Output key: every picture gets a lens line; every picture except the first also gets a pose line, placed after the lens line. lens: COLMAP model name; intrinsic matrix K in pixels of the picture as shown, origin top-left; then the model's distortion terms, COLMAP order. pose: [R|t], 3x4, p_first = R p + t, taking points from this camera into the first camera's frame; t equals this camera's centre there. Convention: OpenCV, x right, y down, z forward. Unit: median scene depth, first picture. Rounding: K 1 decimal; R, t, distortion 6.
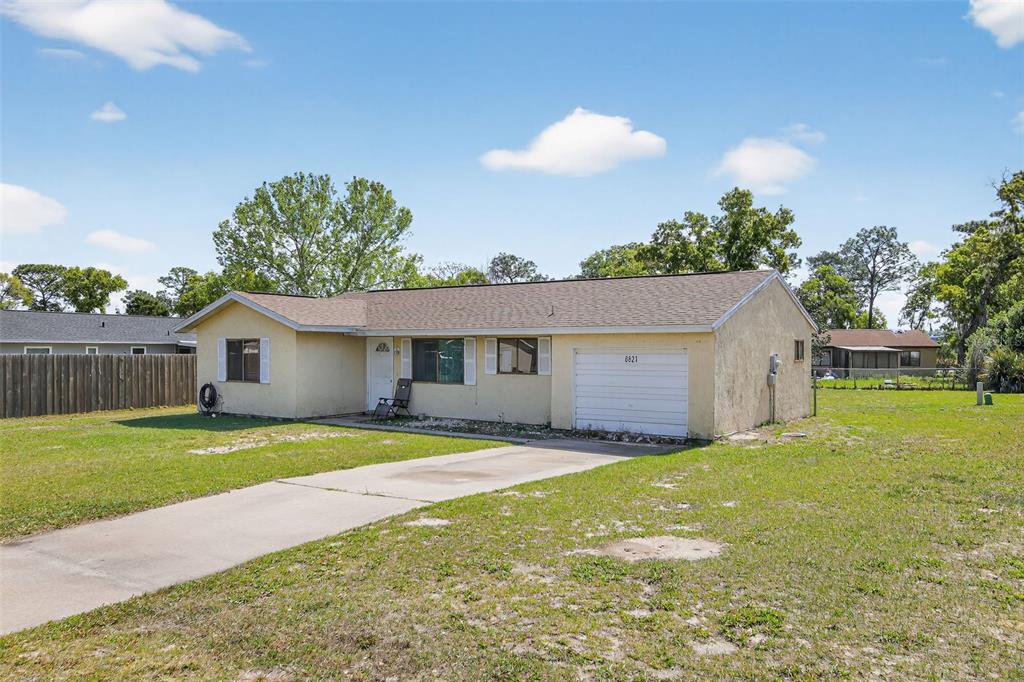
lens RADIAL K [[779.1, 0, 497.3], [0, 779.1, 350.9], [0, 0, 1]] dist [-0.002853, 0.013748]
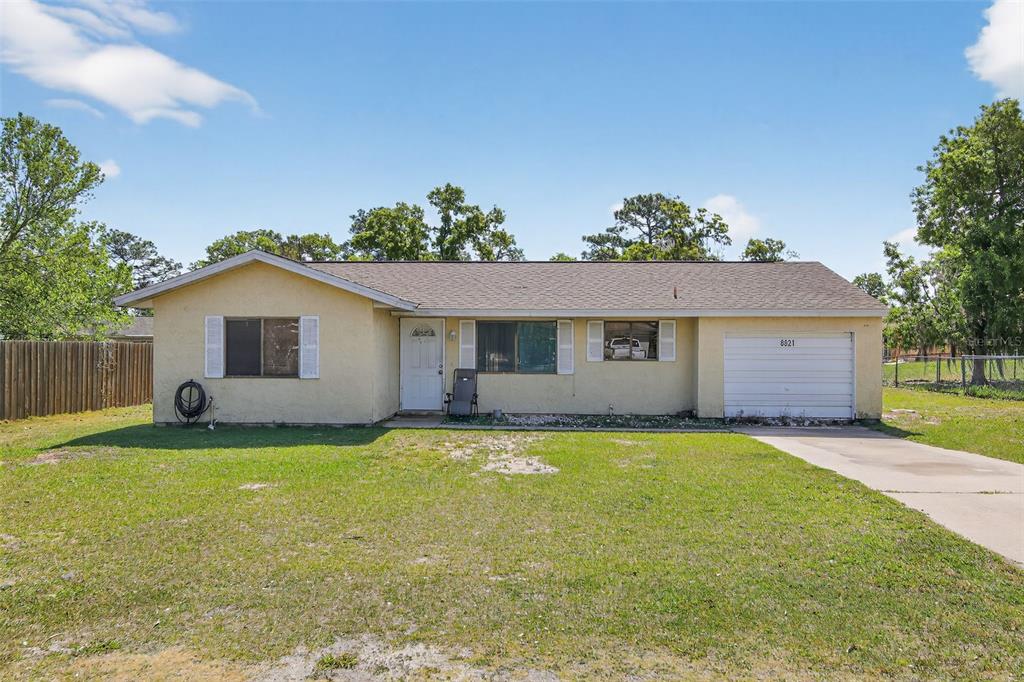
lens RADIAL K [[779.1, 0, 502.2], [0, 779.1, 335.3], [0, 0, 1]] dist [-0.002853, 0.013748]
pose [[0.841872, 0.006268, 0.539641, -0.190799], [0.000897, 0.999915, -0.013014, 0.003883], [-0.539677, 0.011440, 0.841794, 0.102437]]
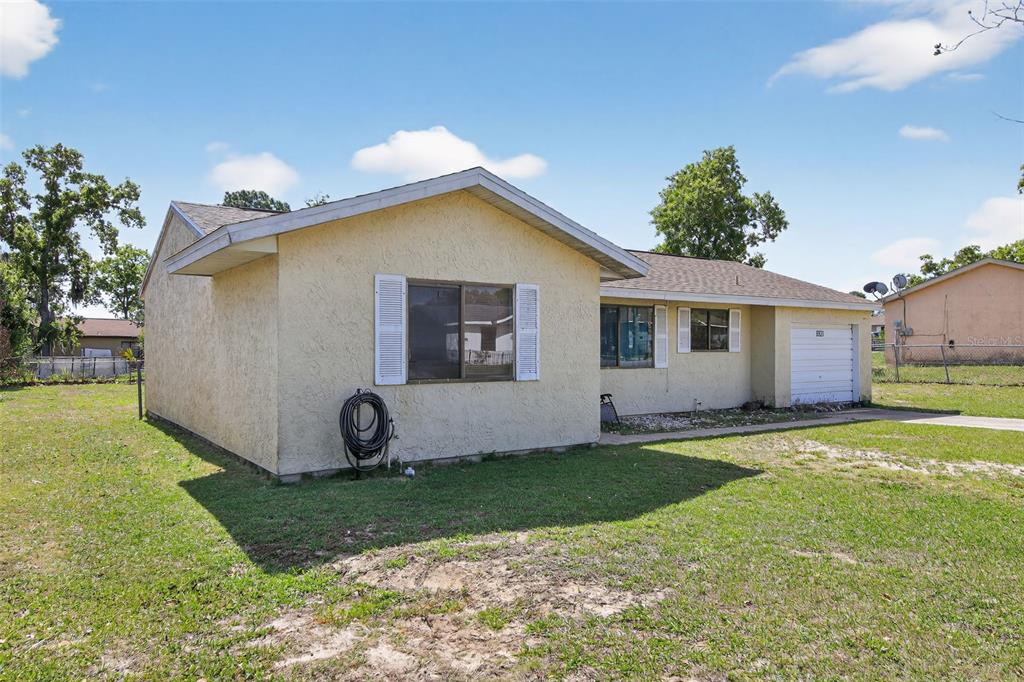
lens RADIAL K [[714.5, 0, 511.3], [0, 714.5, 342.6], [0, 0, 1]] dist [-0.009290, 0.002222]
pose [[0.329117, 0.002765, 0.944285, -0.251115], [0.004475, 0.999980, -0.004488, 0.007289], [-0.944279, 0.005703, 0.329098, 0.306513]]
